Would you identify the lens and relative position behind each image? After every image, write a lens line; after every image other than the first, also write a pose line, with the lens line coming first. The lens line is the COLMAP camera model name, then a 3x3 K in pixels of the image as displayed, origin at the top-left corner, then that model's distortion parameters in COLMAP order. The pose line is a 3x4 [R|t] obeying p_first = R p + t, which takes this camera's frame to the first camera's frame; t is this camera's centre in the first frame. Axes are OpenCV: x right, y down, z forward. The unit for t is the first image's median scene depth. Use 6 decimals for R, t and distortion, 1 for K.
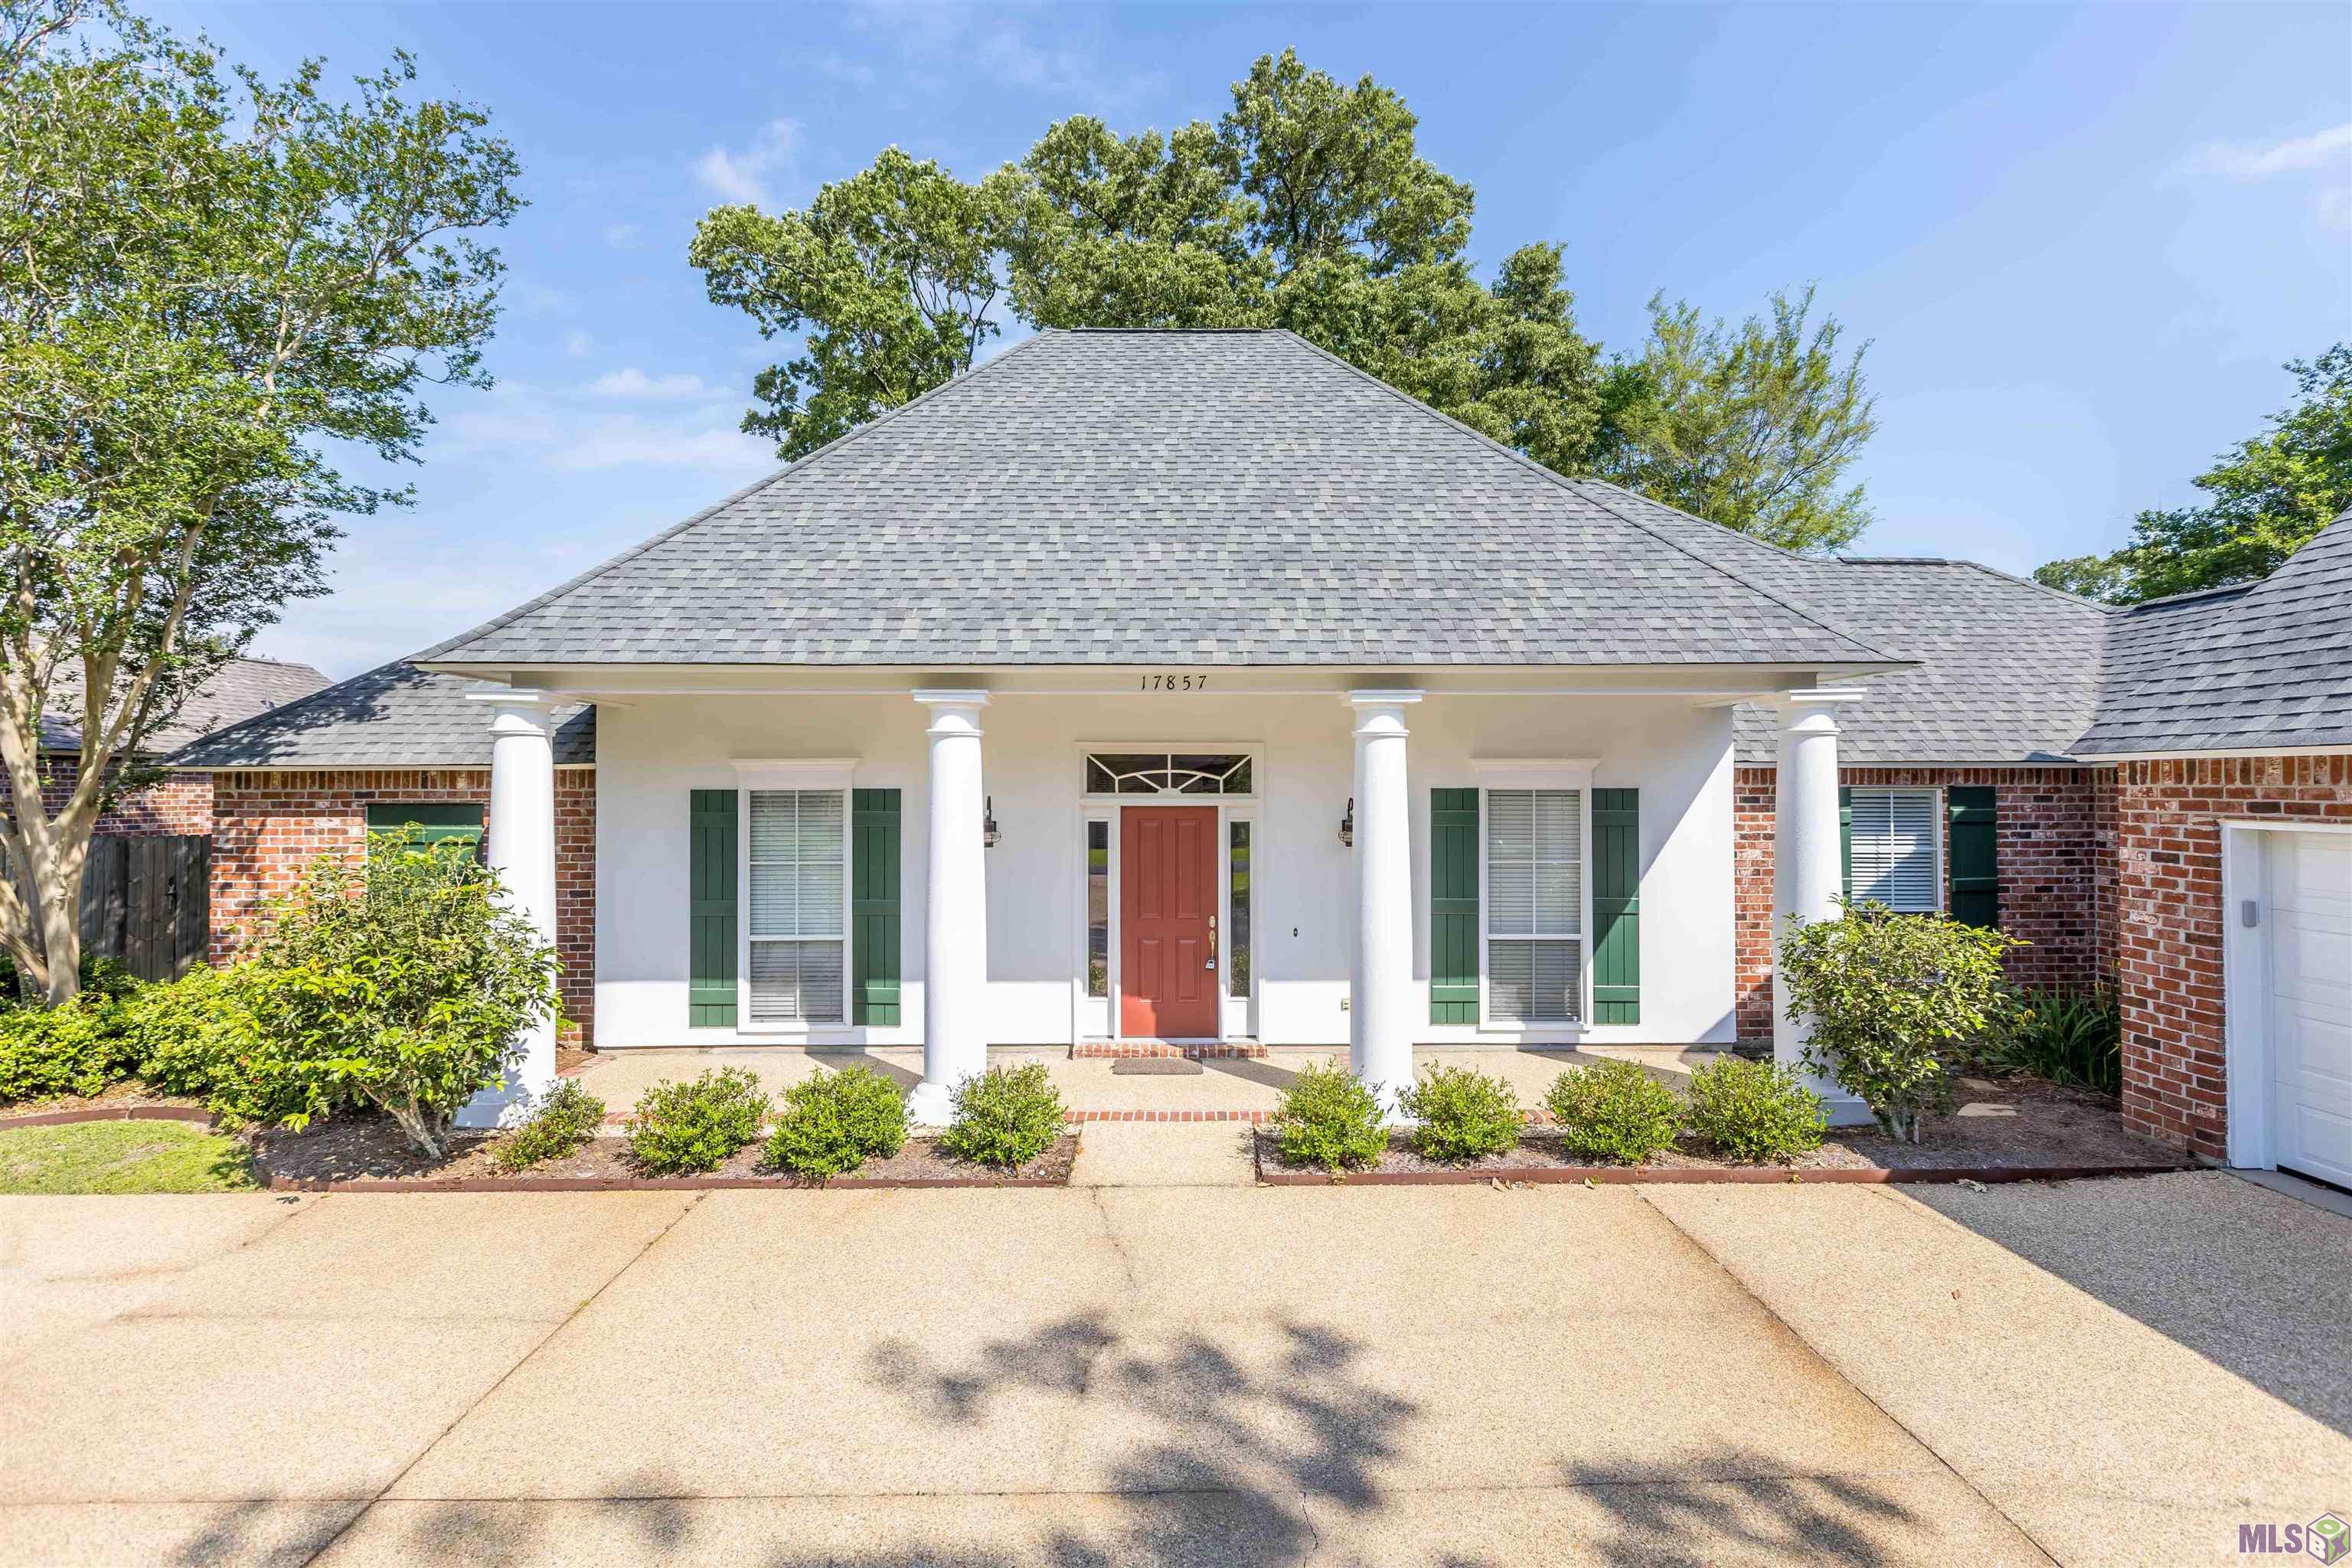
lens RADIAL K [[1042.7, 0, 1181.9], [0, 1042.7, 776.6], [0, 0, 1]] dist [0.007204, -0.002002]
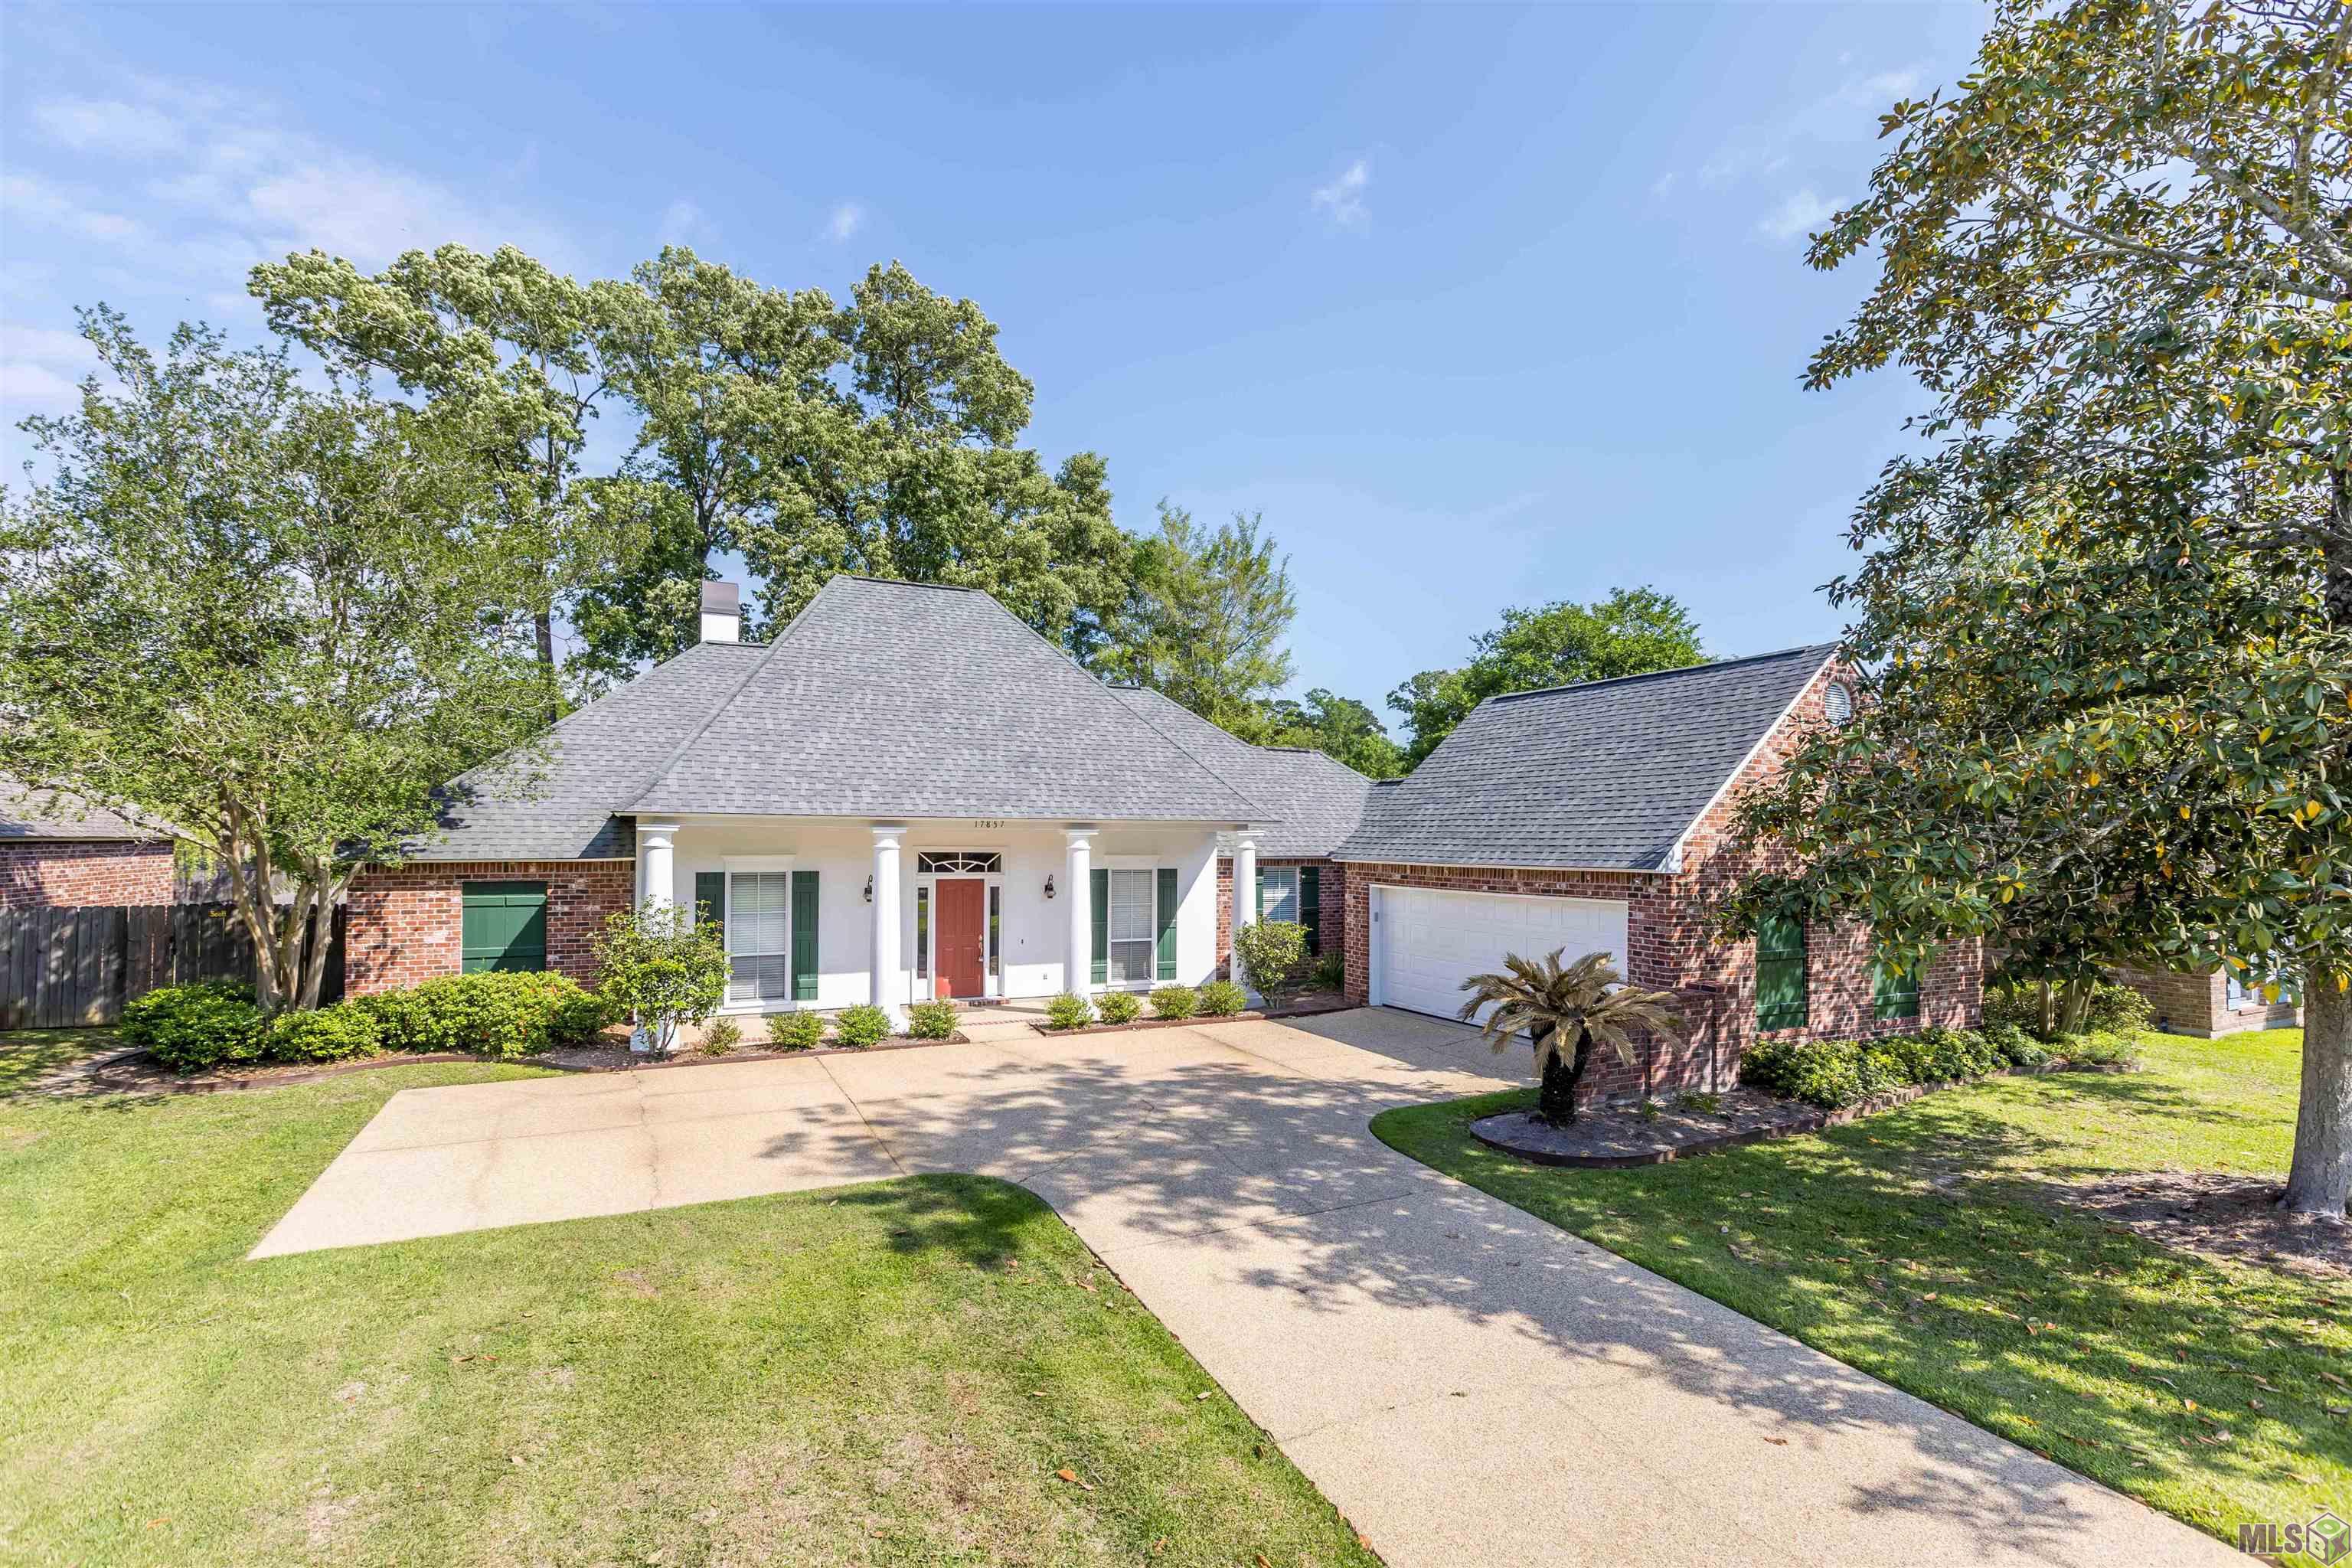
lens RADIAL K [[1042.7, 0, 1154.3], [0, 1042.7, 829.3], [0, 0, 1]] dist [0.007204, -0.002002]
pose [[0.905988, 0.010428, 0.423175, -0.507781], [-0.012642, 0.999917, 0.002426, -0.073091], [-0.423115, -0.007548, 0.906045, -0.910337]]
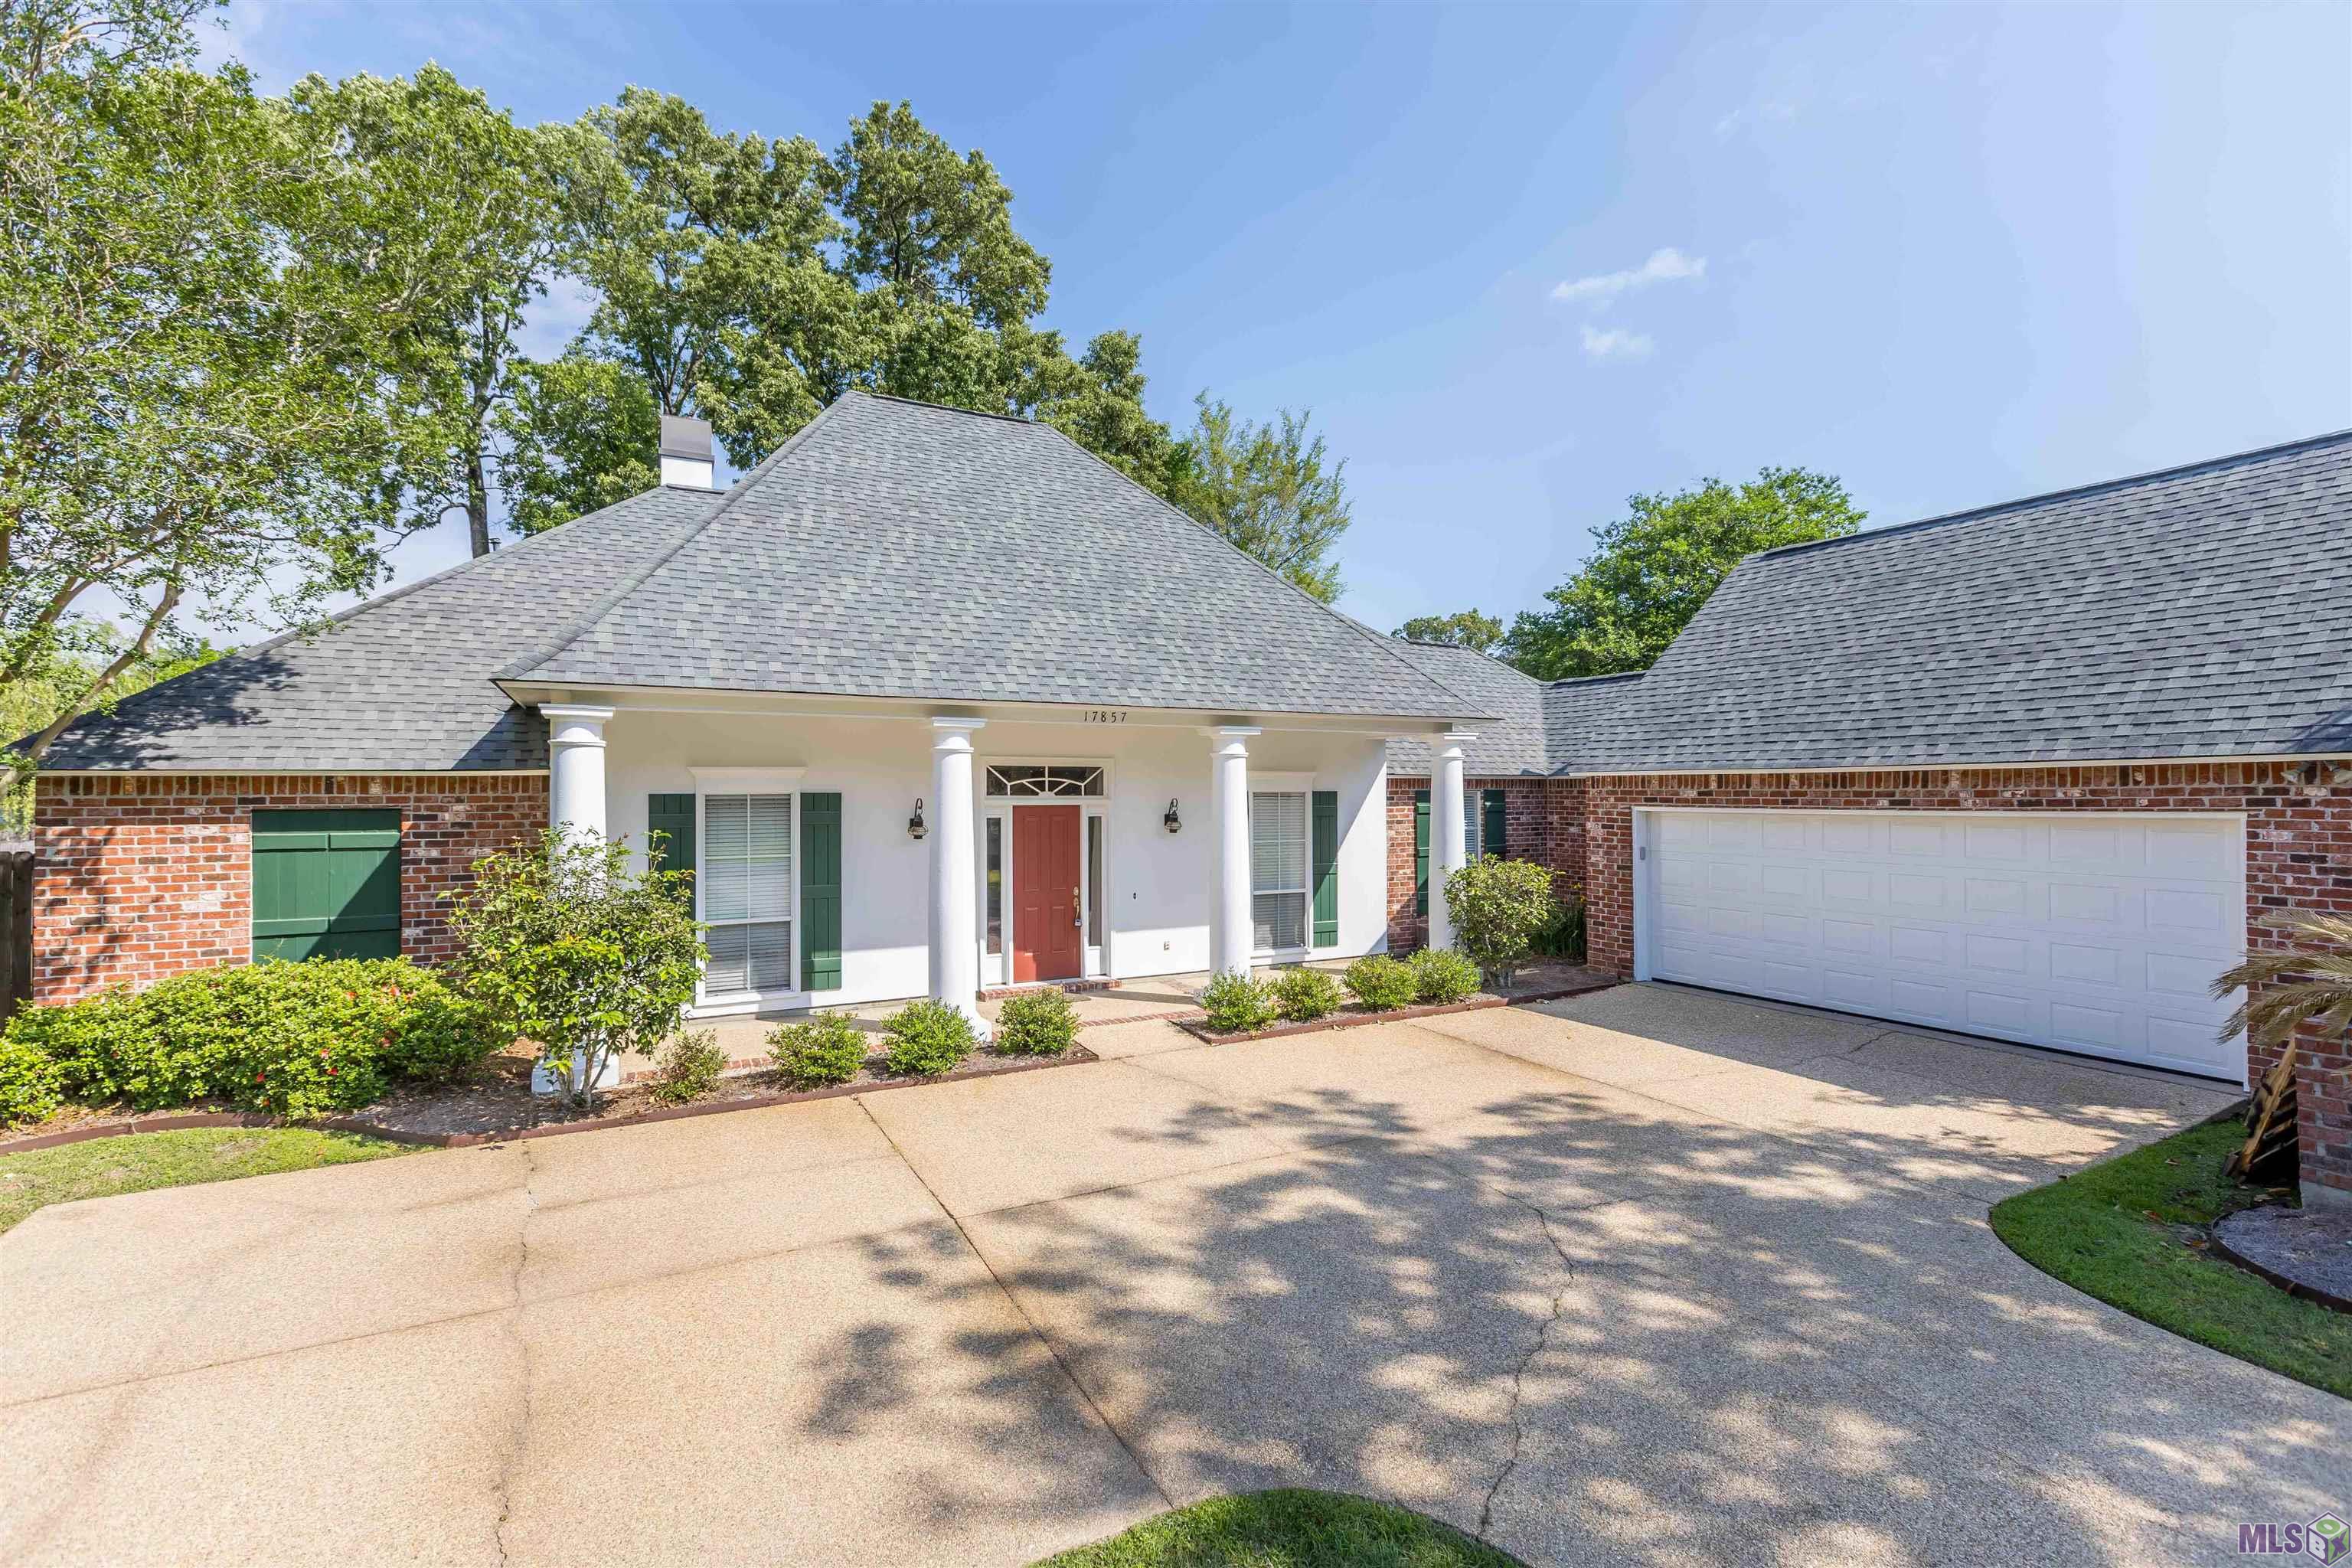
lens RADIAL K [[1042.7, 0, 1173.2], [0, 1042.7, 778.9], [0, 0, 1]] dist [0.007204, -0.002002]
pose [[0.888245, 0.003818, 0.459353, -0.477868], [-0.002068, 0.999989, -0.004312, -0.000016], [-0.459364, 0.002880, 0.888243, -0.248071]]
